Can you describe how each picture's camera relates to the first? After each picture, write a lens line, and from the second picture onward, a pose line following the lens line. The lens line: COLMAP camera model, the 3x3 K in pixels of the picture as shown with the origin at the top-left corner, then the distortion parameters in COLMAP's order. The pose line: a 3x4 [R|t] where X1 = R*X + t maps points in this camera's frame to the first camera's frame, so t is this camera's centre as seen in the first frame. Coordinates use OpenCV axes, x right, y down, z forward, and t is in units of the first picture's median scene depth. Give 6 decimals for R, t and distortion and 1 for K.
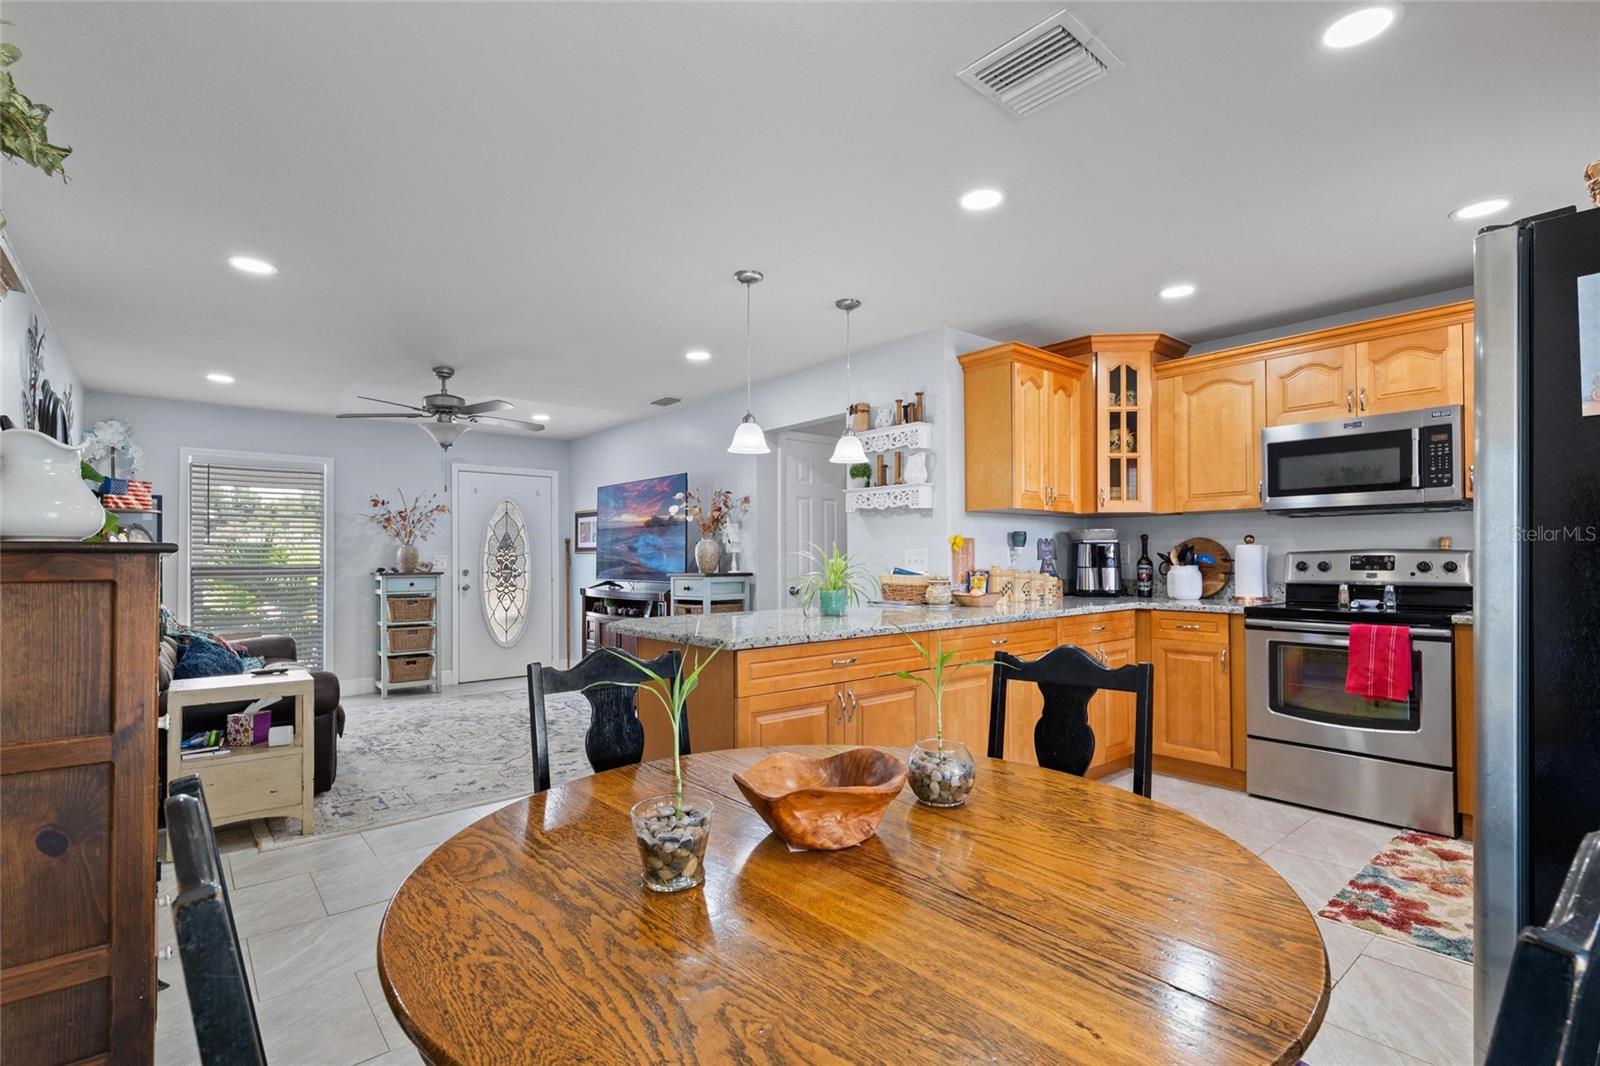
lens RADIAL K [[739.1, 0, 789.9], [0, 739.1, 548.1], [0, 0, 1]] dist [-0.000331, 0.000389]
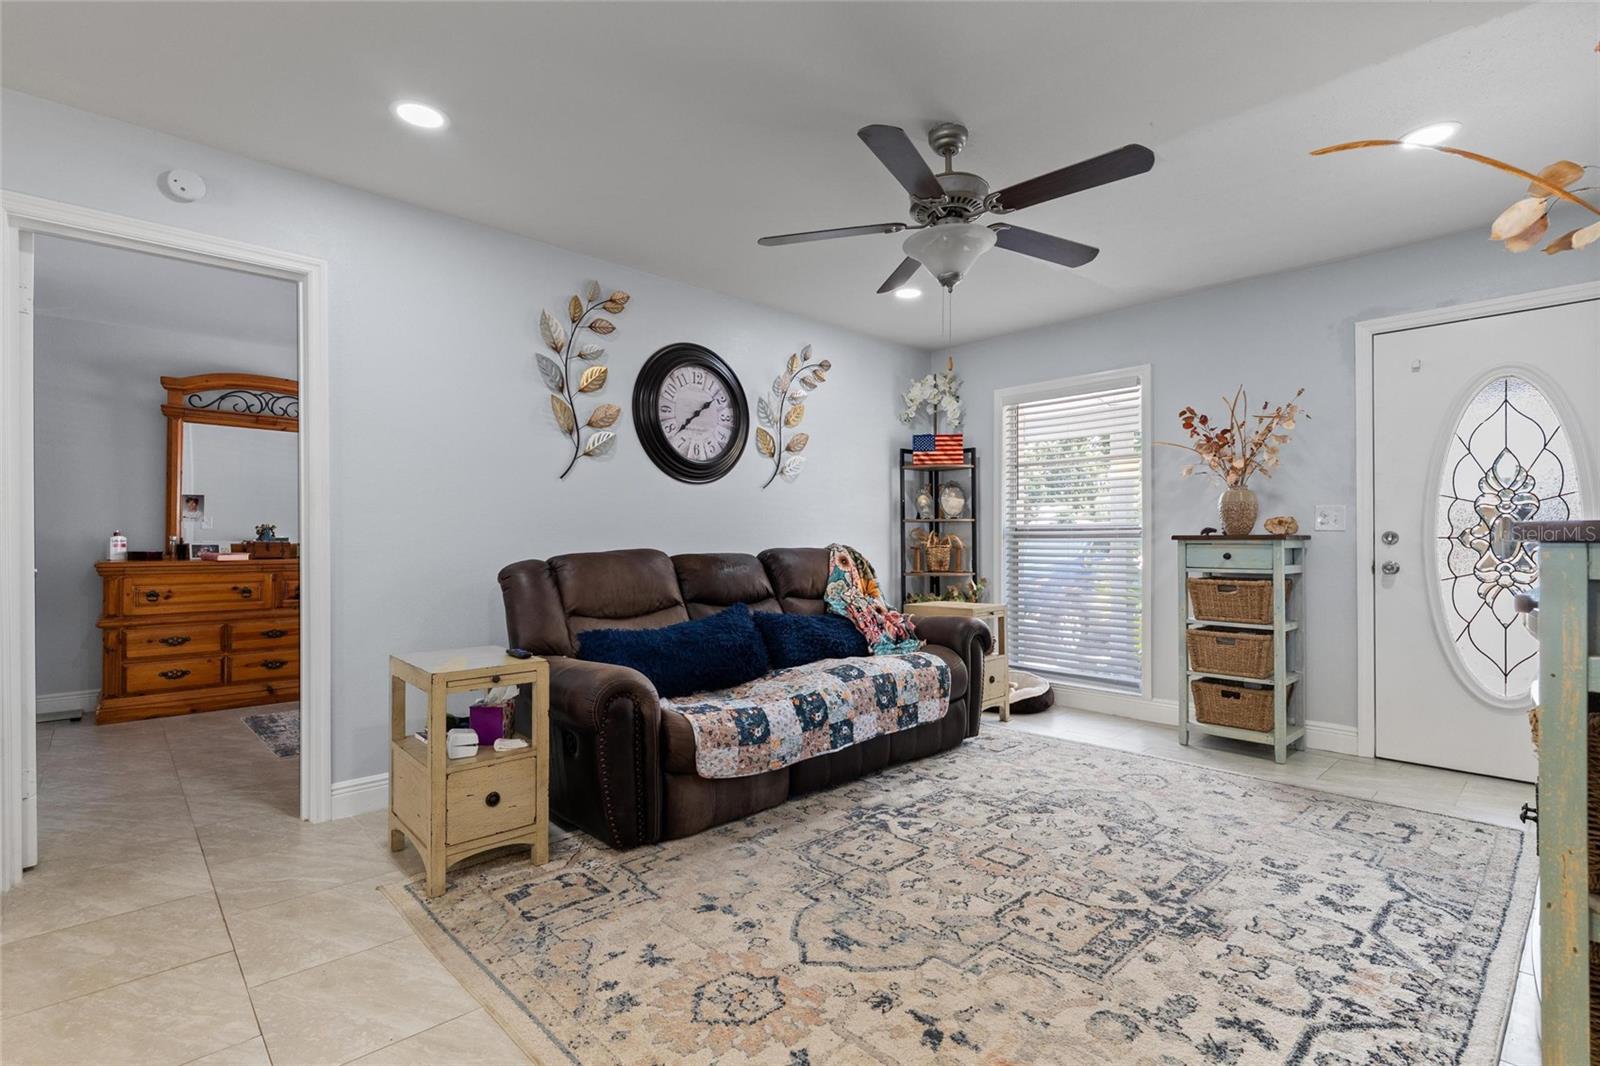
lens RADIAL K [[739.1, 0, 799.2], [0, 739.1, 535.8], [0, 0, 1]] dist [-0.000331, 0.000389]
pose [[0.060926, 0.000489, -0.998142, 0.049800], [0.019331, 0.999812, 0.001670, 0.040927], [0.997955, -0.019396, 0.060905, 1.002707]]
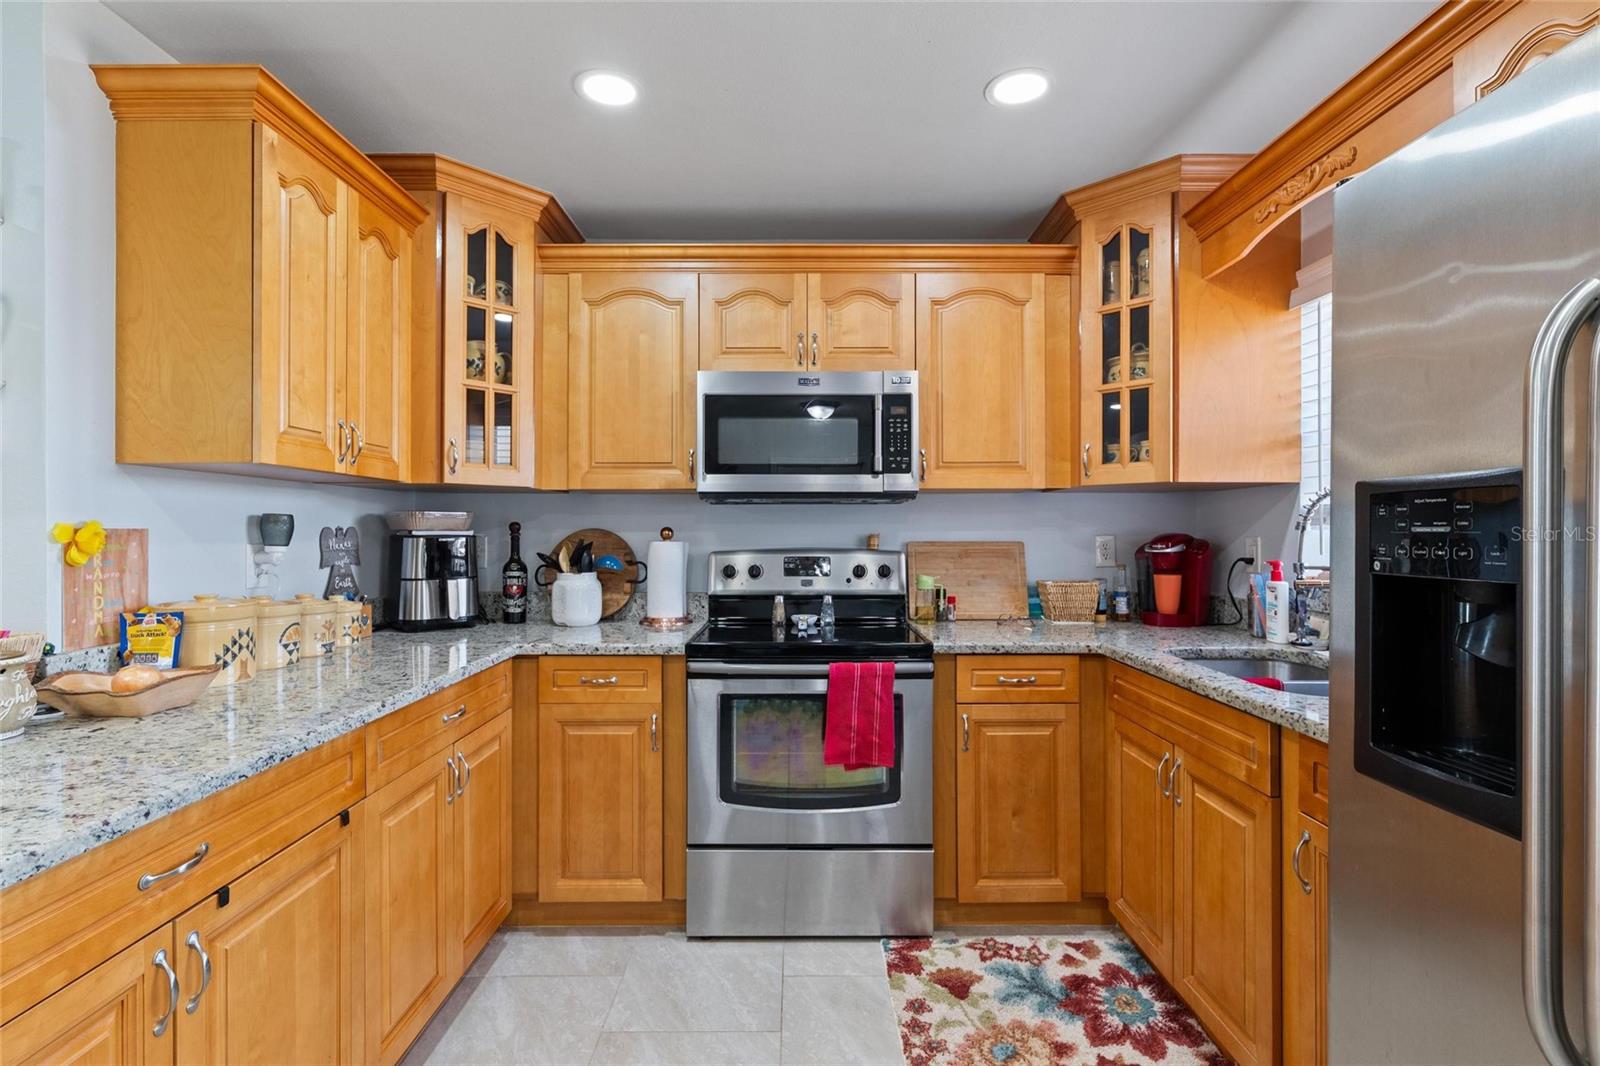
lens RADIAL K [[739.1, 0, 800.3], [0, 739.1, 527.2], [0, 0, 1]] dist [-0.000331, 0.000389]
pose [[0.627753, 0.005728, 0.778392, 0.158834], [-0.012154, 0.999923, 0.002444, -0.020408], [-0.778318, -0.010994, 0.627774, 0.458959]]
